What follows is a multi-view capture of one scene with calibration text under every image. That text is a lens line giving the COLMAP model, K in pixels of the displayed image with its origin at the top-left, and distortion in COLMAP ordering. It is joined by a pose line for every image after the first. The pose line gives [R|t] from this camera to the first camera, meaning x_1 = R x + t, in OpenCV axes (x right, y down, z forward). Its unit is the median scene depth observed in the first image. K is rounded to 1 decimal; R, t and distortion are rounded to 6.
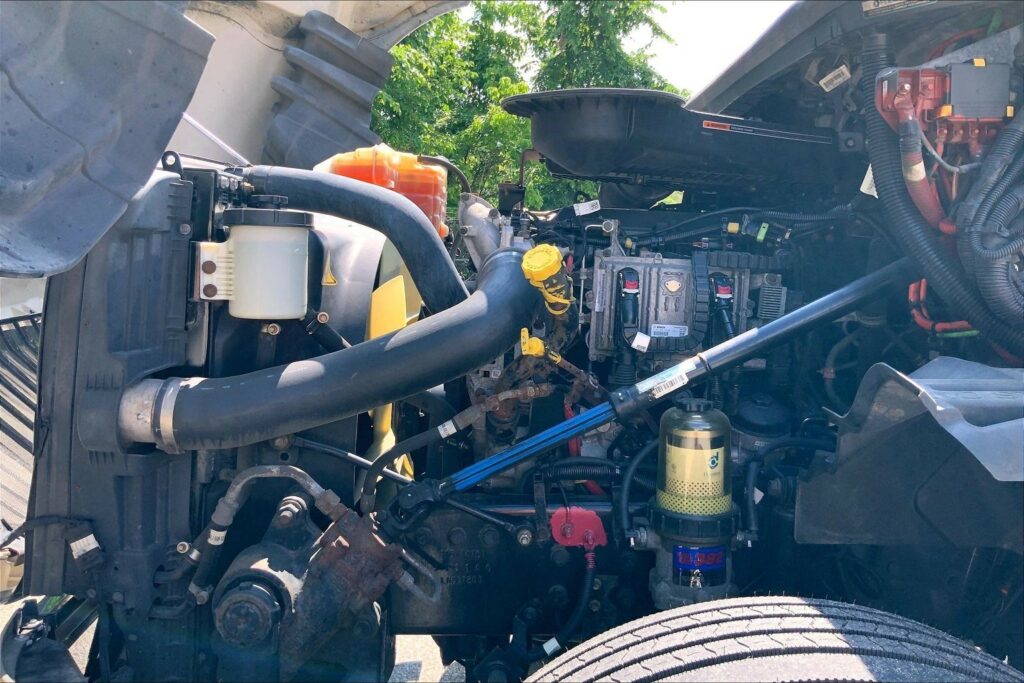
lens RADIAL K [[821.8, 0, 512.0], [0, 821.8, 341.5], [0, 0, 1]] dist [-0.001428, -0.065475]
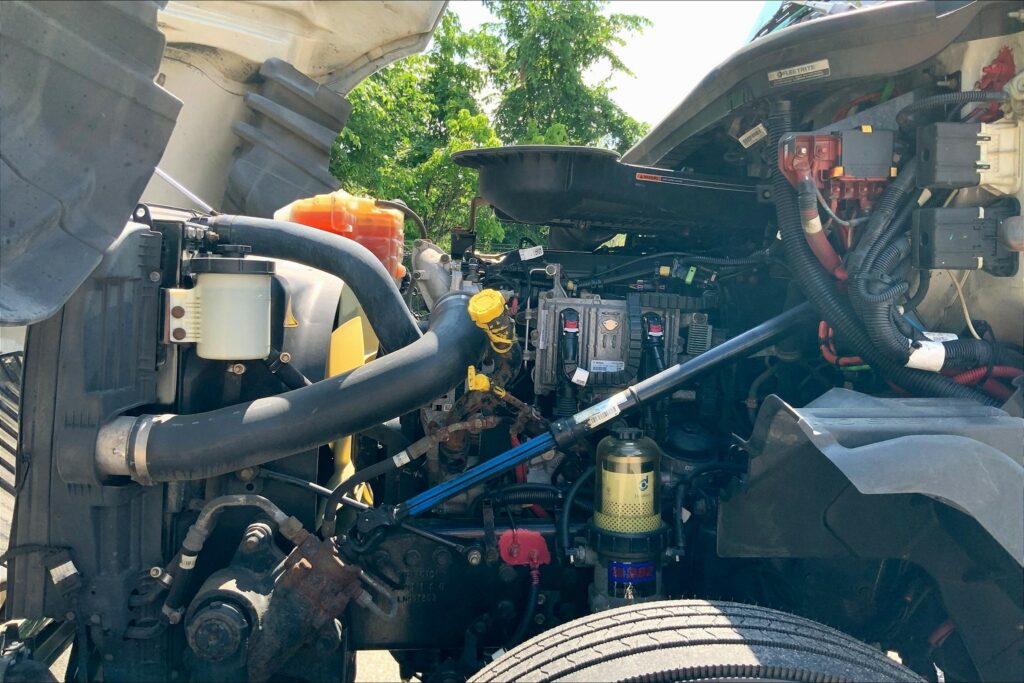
lens RADIAL K [[826.0, 0, 514.8], [0, 826.0, 368.9], [0, 0, 1]] dist [0.016701, -0.084617]
pose [[0.998884, -0.009834, 0.046191, 0.021526], [0.010084, 0.999936, -0.005201, -0.005442], [-0.046137, 0.005661, 0.998919, -0.102381]]
